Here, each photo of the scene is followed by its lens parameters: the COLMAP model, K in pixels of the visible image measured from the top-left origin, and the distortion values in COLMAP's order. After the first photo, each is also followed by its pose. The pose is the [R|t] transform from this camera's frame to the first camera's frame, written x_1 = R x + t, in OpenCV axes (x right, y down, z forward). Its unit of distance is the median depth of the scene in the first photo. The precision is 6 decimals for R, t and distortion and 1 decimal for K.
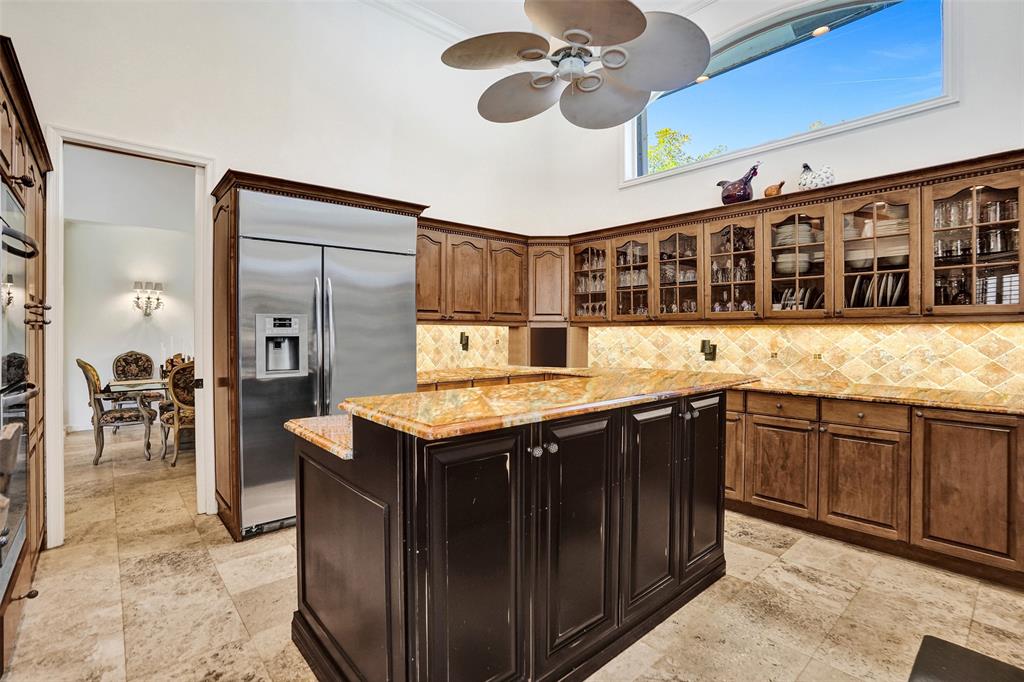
lens RADIAL K [[474.6, 0, 509.7], [0, 474.6, 336.2], [0, 0, 1]] dist [0.000239, 0.000106]
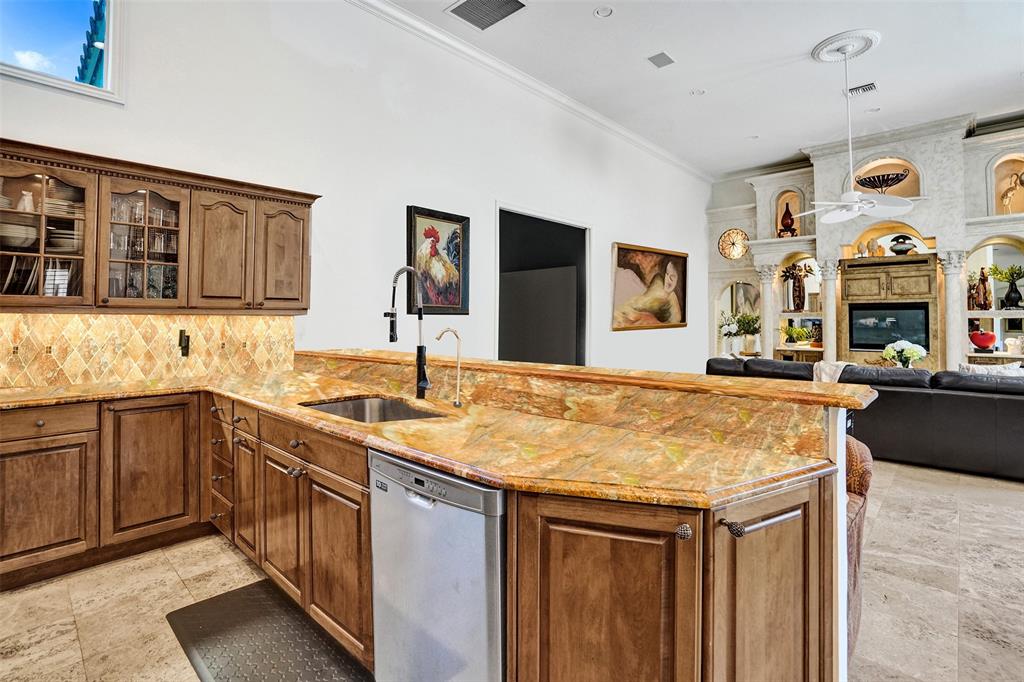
lens RADIAL K [[488.8, 0, 510.1], [0, 488.8, 313.6], [0, 0, 1]] dist [-0.001473, 0.000257]
pose [[-0.080449, 0.020921, 0.996539, -0.172407], [0.014970, 0.999692, -0.019779, 0.002595], [-0.996646, 0.013327, -0.080738, 0.219301]]
